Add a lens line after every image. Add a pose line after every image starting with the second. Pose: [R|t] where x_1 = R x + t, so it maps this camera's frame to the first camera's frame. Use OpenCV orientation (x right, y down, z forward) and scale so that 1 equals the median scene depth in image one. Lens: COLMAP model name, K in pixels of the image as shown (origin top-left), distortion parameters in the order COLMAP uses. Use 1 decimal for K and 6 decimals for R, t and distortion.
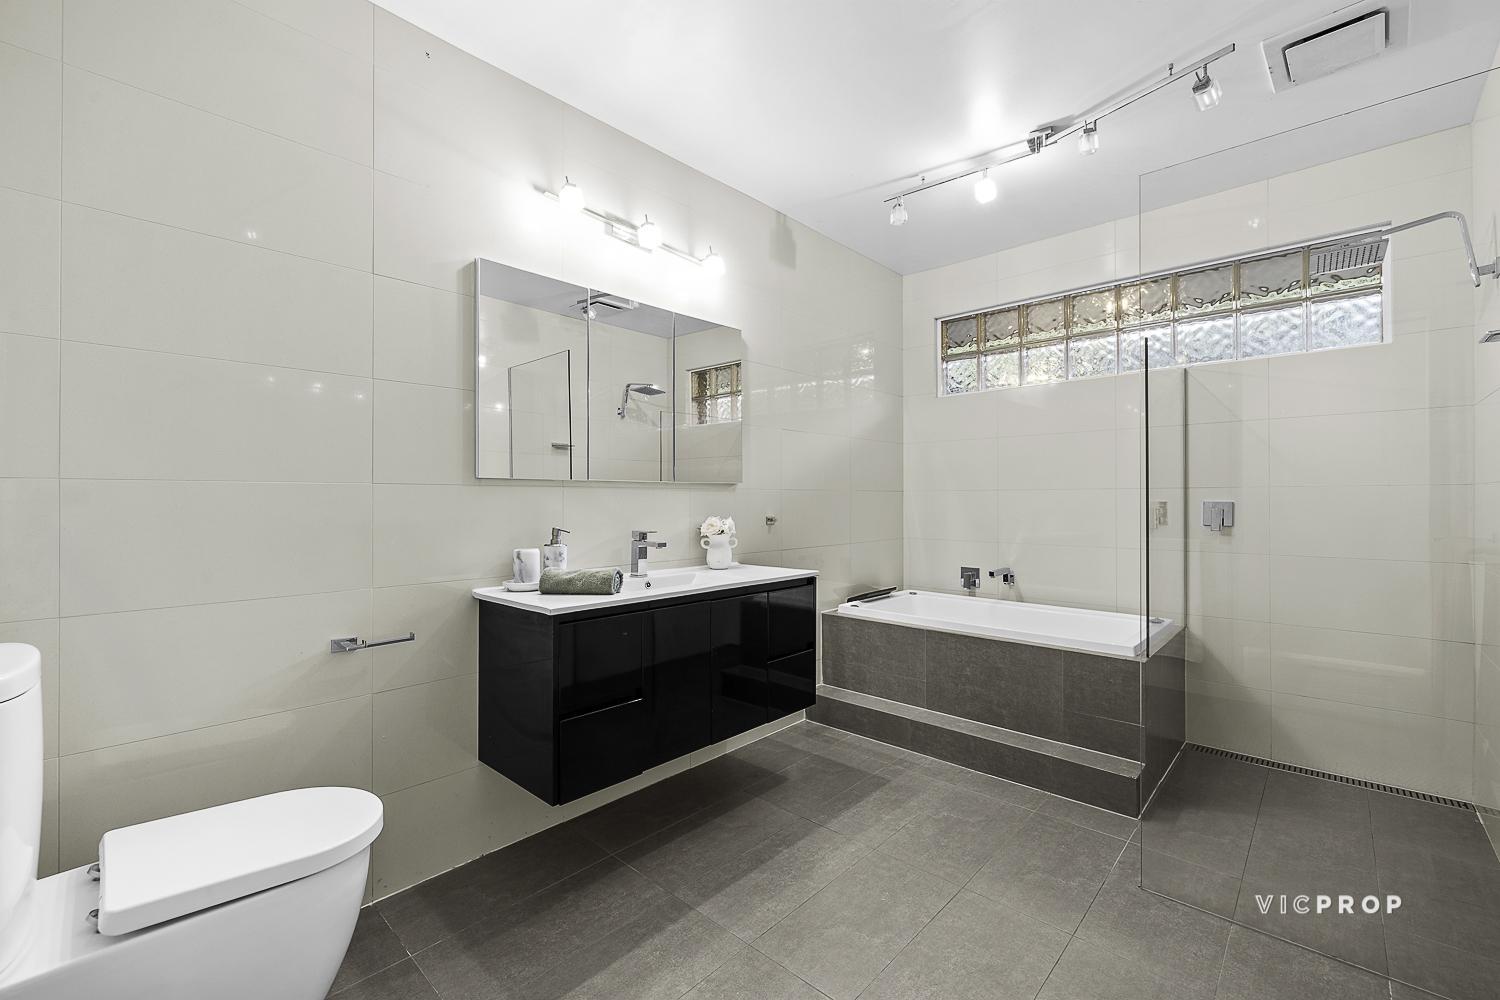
lens RADIAL K [[638.7, 0, 754.6], [0, 638.7, 472.8], [0, 0, 1]] dist [0.001287, 0.000152]
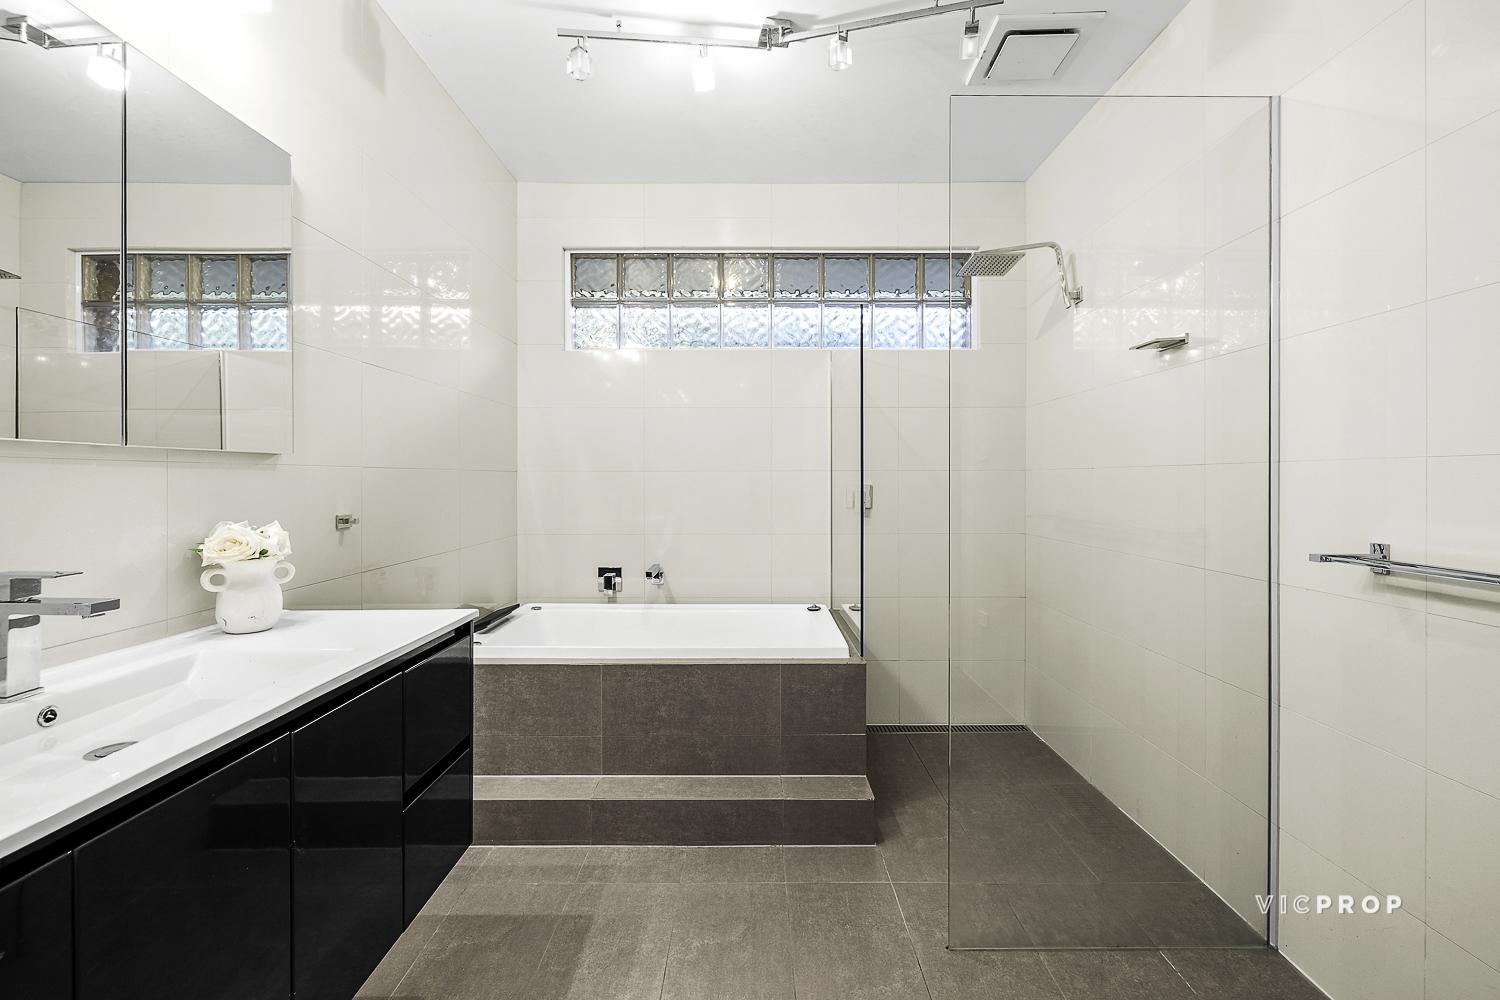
lens RADIAL K [[638.7, 0, 754.6], [0, 638.7, 472.8], [0, 0, 1]] dist [0.001287, 0.000152]
pose [[0.730767, 0.007876, 0.682582, -0.105735], [-0.028449, 0.999416, 0.018925, 0.012249], [-0.682034, -0.033249, 0.730564, 0.392145]]
